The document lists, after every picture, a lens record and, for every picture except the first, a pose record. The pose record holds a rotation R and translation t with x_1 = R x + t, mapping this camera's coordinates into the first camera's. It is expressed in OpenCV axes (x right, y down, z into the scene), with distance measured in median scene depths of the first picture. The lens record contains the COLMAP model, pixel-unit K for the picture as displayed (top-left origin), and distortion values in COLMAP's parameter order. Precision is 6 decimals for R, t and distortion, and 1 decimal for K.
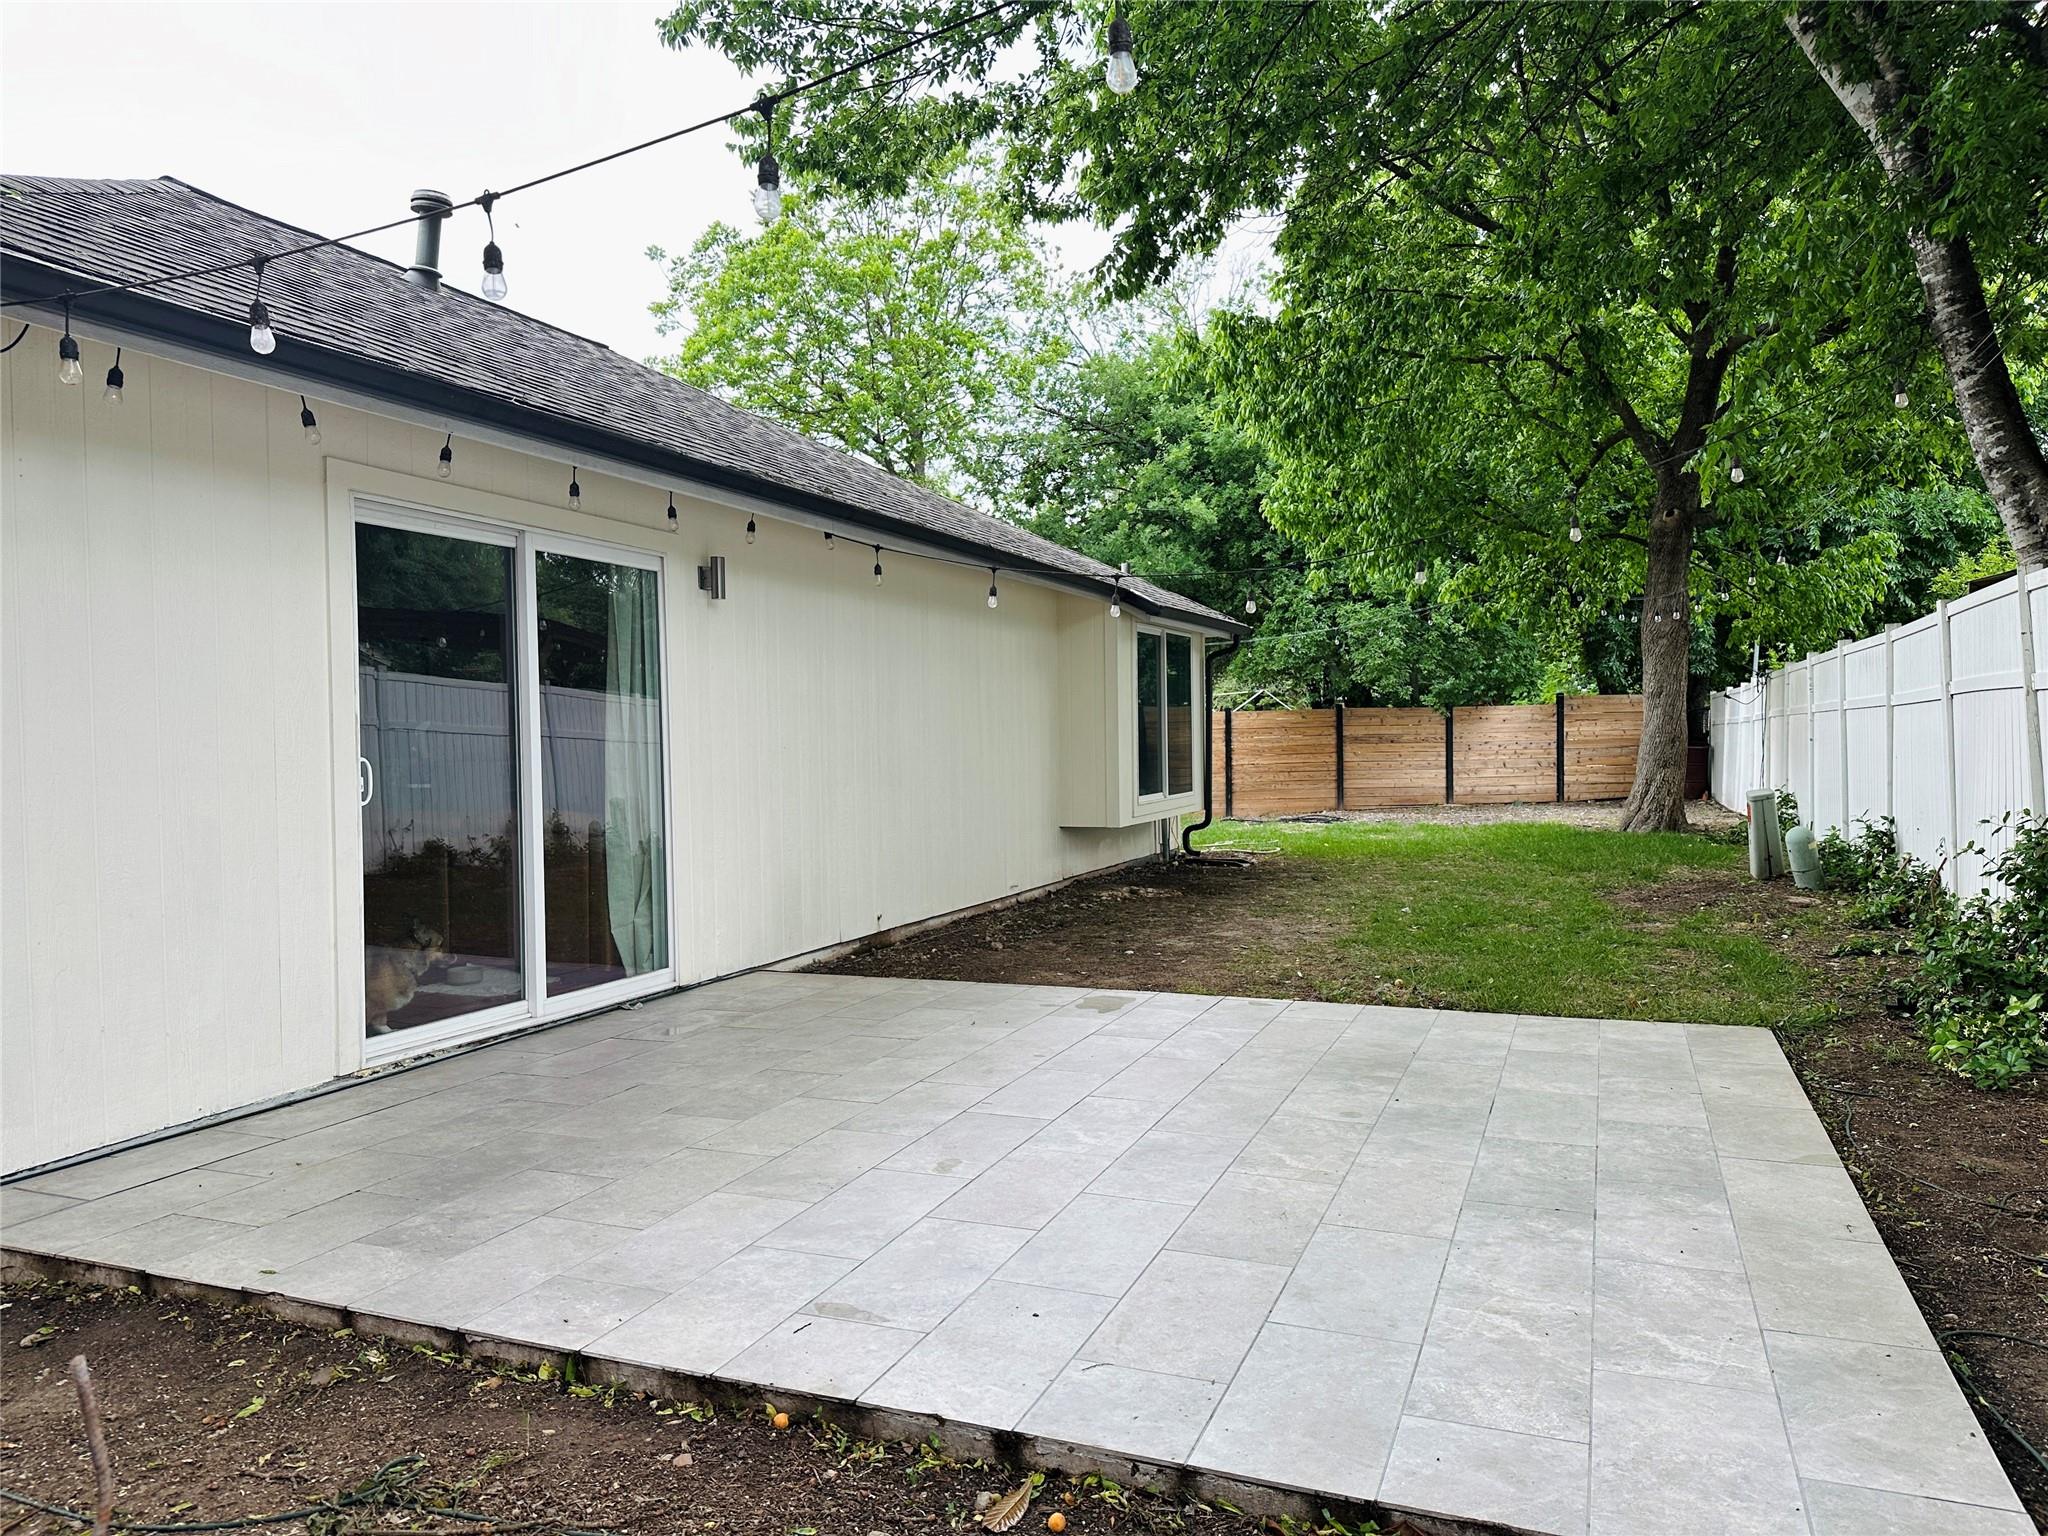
lens RADIAL K [[1474.8, 0, 1034.2], [0, 1474.8, 759.7], [0, 0, 1]] dist [0.086491, -0.118490]
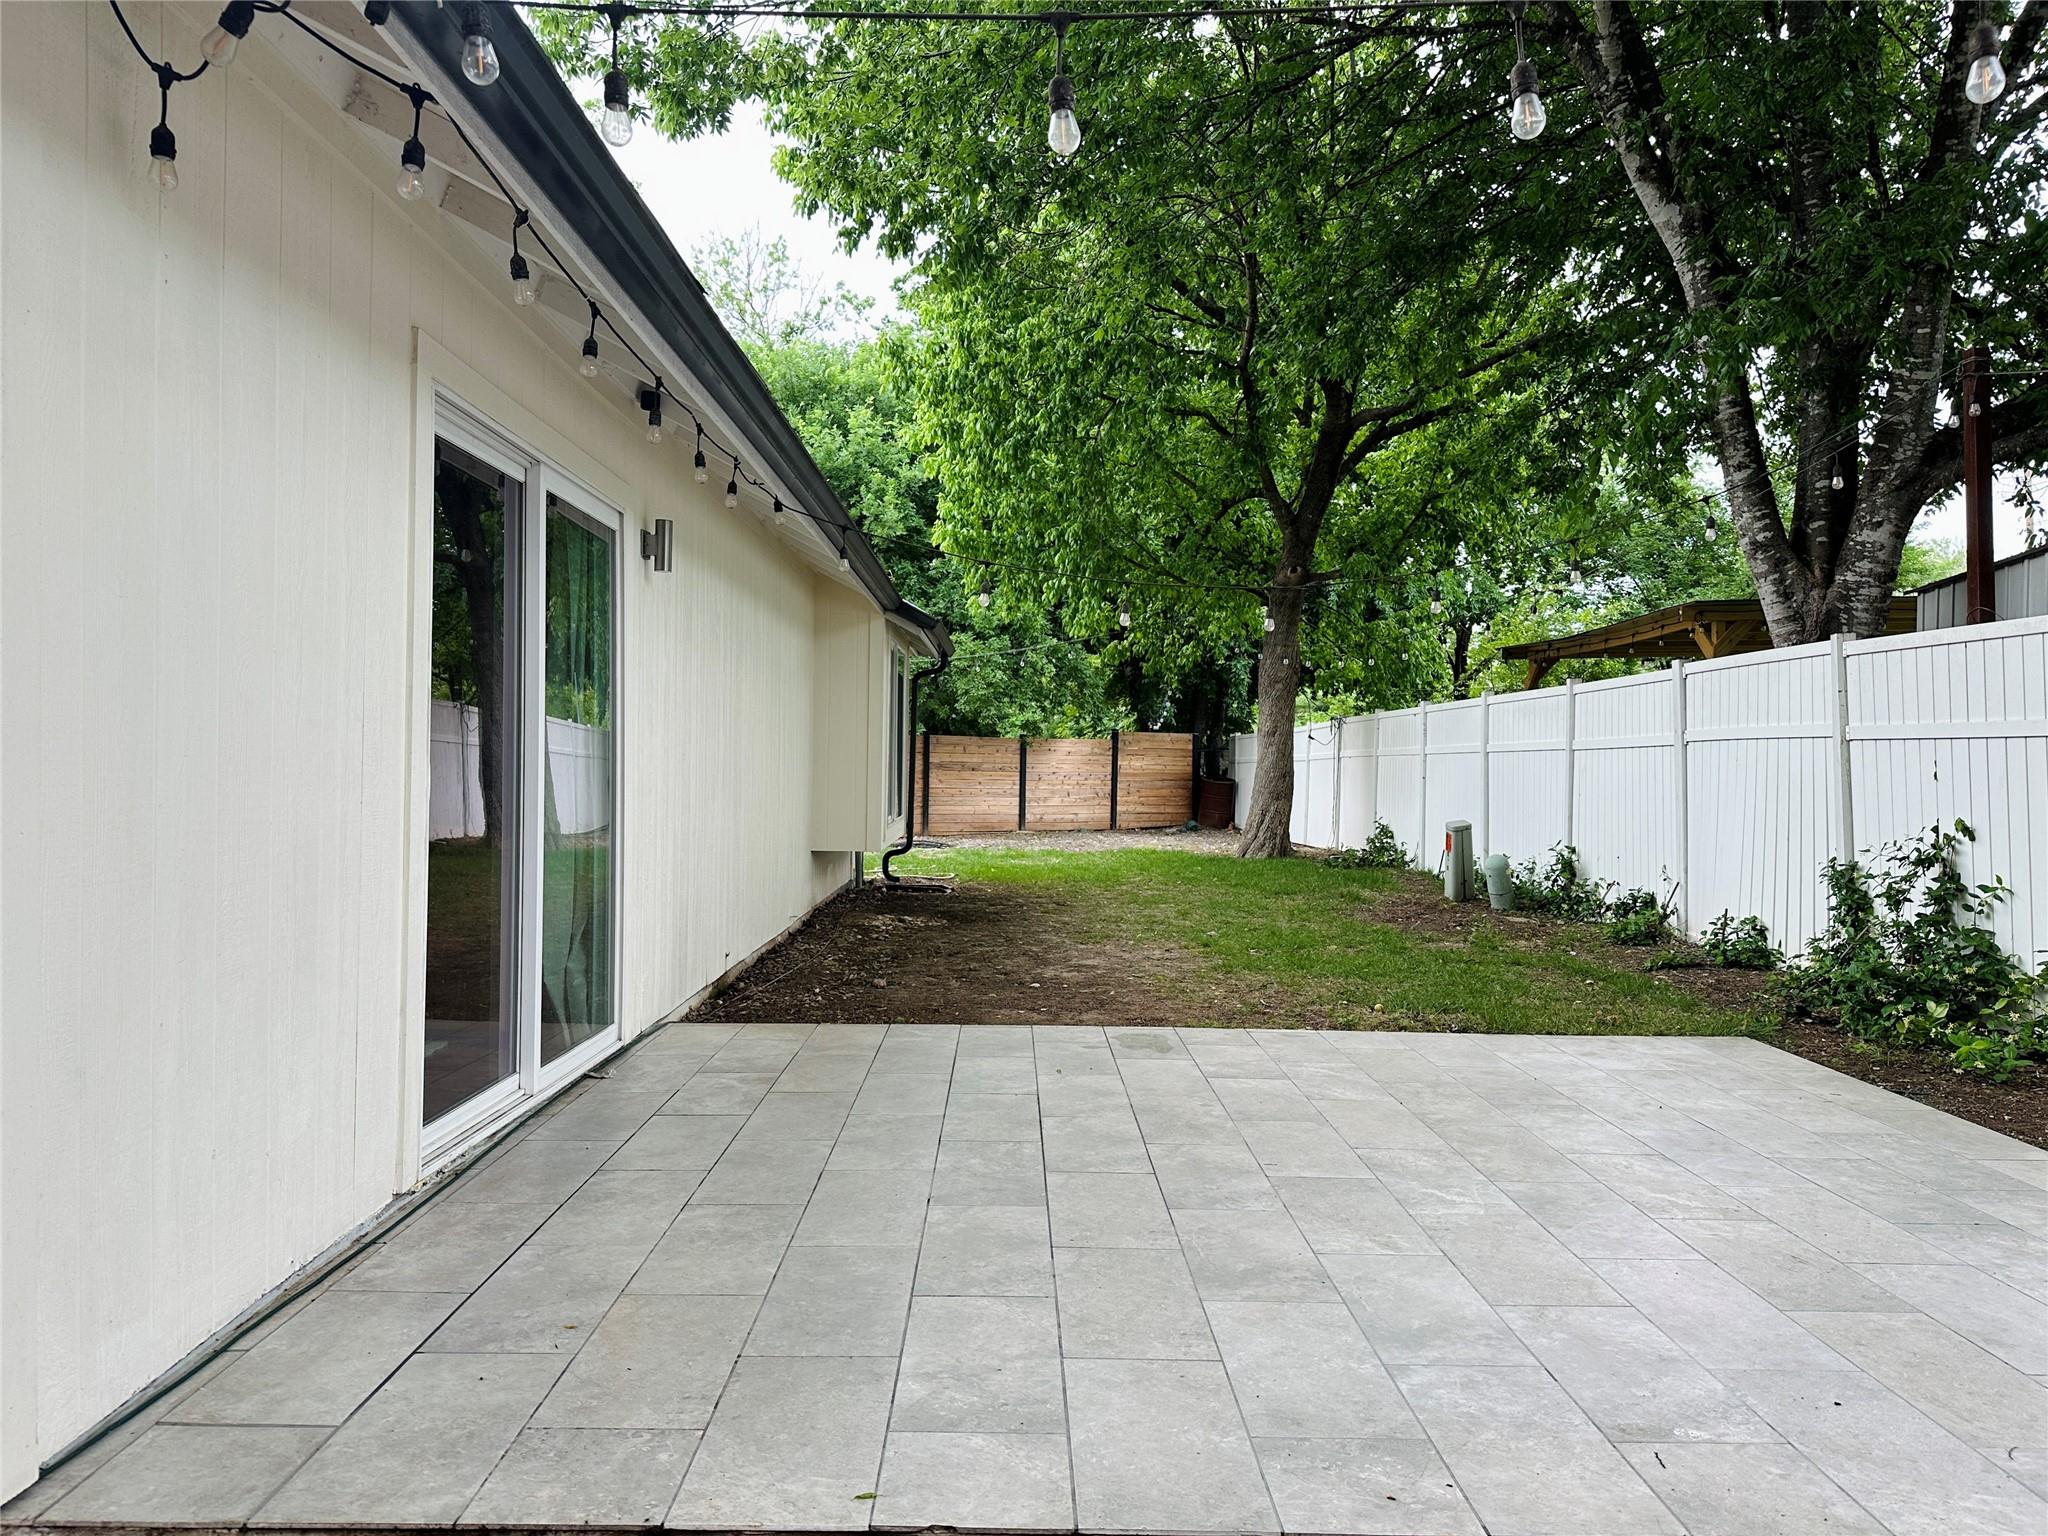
lens RADIAL K [[1462.0, 0, 1024.0], [0, 1462.0, 768.0], [0, 0, 1]] dist [0.076376, -0.117488]
pose [[0.917444, 0.026957, 0.396950, -0.479809], [-0.022012, 0.999613, -0.017009, 0.012210], [-0.397255, 0.006867, 0.917683, 0.228663]]
